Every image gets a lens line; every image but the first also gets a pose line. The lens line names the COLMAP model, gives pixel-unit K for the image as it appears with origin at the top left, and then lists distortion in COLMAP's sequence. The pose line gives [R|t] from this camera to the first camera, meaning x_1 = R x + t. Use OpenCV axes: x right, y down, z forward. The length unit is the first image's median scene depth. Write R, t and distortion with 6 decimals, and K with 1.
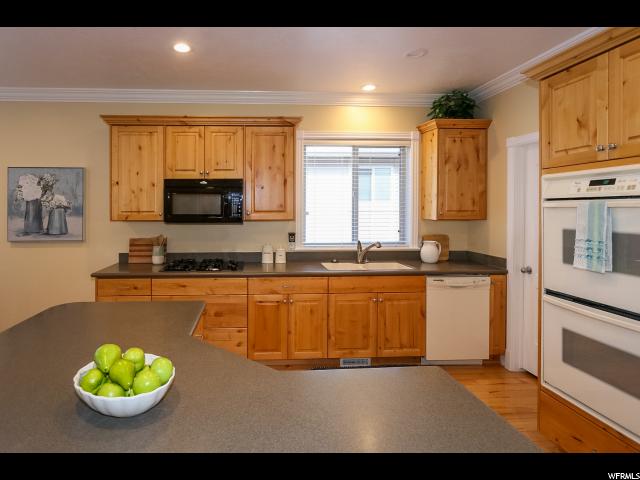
lens RADIAL K [[325.7, 0, 318.0], [0, 325.7, 223.2], [0, 0, 1]] dist [0.000552, 0.000239]
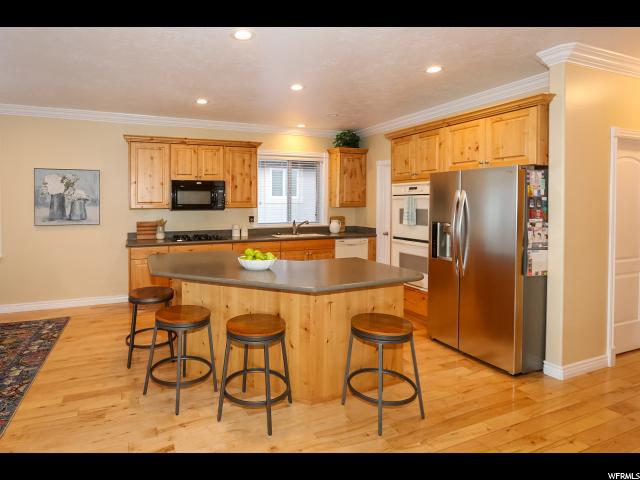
lens RADIAL K [[320.3, 0, 292.2], [0, 320.3, 238.9], [0, 0, 1]] dist [0.002165, 0.000595]
pose [[0.960468, -0.033087, 0.276417, -0.340521], [0.014662, 0.997546, 0.068458, 0.037653], [-0.278004, -0.061699, 0.958596, -0.545271]]
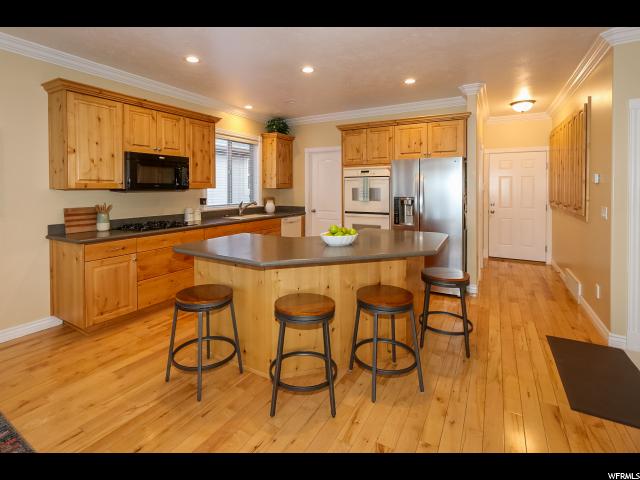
lens RADIAL K [[286.9, 0, 283.4], [0, 286.9, 226.6], [0, 0, 1]] dist [-0.001110, -0.000007]
pose [[0.627170, -0.103880, 0.771924, -0.891306], [0.039161, 0.994018, 0.101951, 0.041188], [-0.777897, -0.033711, 0.627486, -0.054206]]
